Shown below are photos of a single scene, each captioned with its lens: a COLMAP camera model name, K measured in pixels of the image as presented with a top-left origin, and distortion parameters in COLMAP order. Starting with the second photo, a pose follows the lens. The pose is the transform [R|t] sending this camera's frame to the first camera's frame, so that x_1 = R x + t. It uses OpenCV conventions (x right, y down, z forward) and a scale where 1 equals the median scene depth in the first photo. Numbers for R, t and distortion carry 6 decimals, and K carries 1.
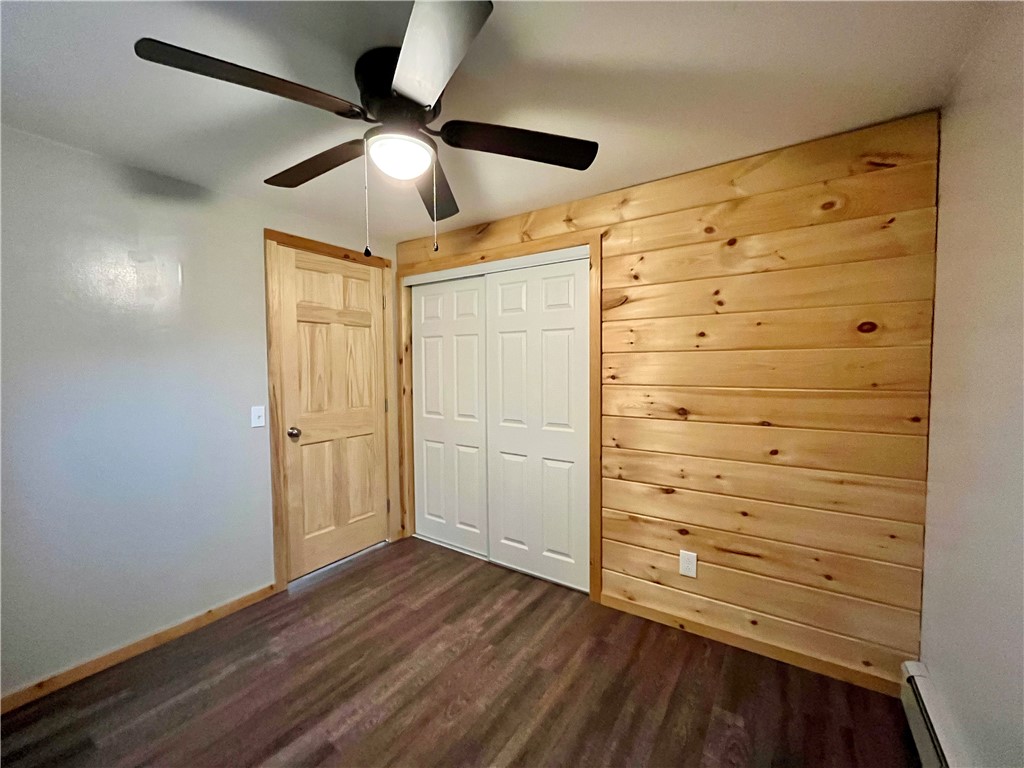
lens RADIAL K [[416.4, 0, 509.4], [0, 416.4, 383.1], [0, 0, 1]] dist [-0.002869, 0.000260]
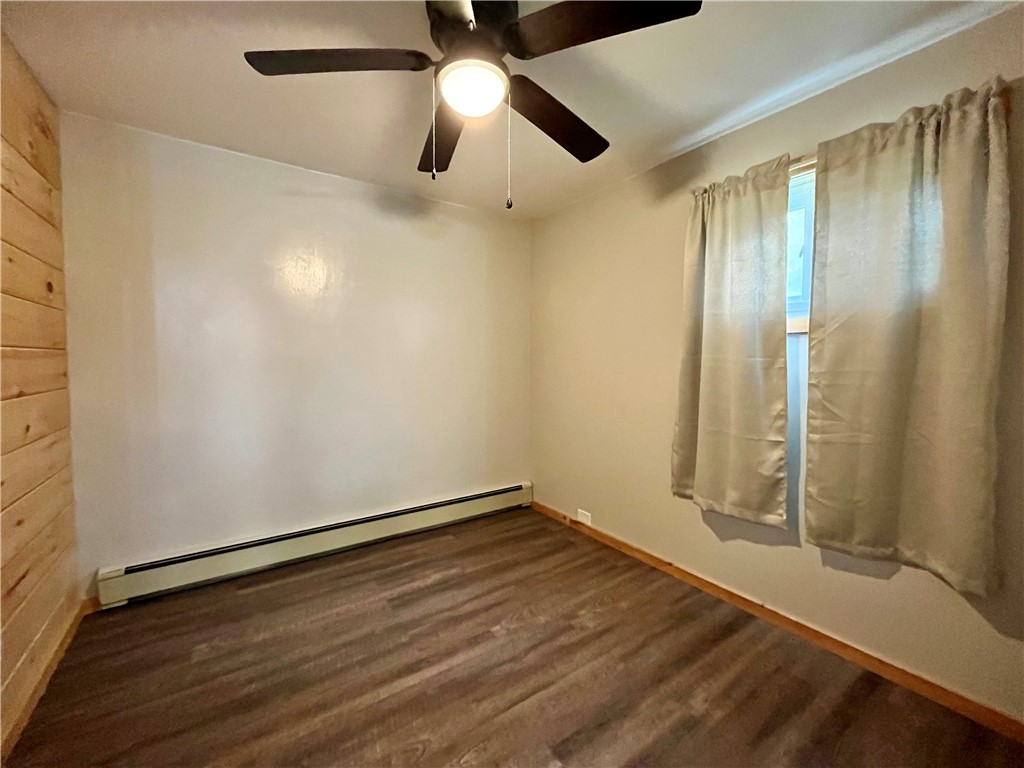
lens RADIAL K [[416.4, 0, 512.1], [0, 416.4, 380.6], [0, 0, 1]] dist [-0.002869, 0.000260]
pose [[-0.931707, -0.018654, 0.362730, -0.597100], [0.016971, 0.995354, 0.094779, 0.018281], [-0.362813, 0.094462, -0.927062, 1.635626]]
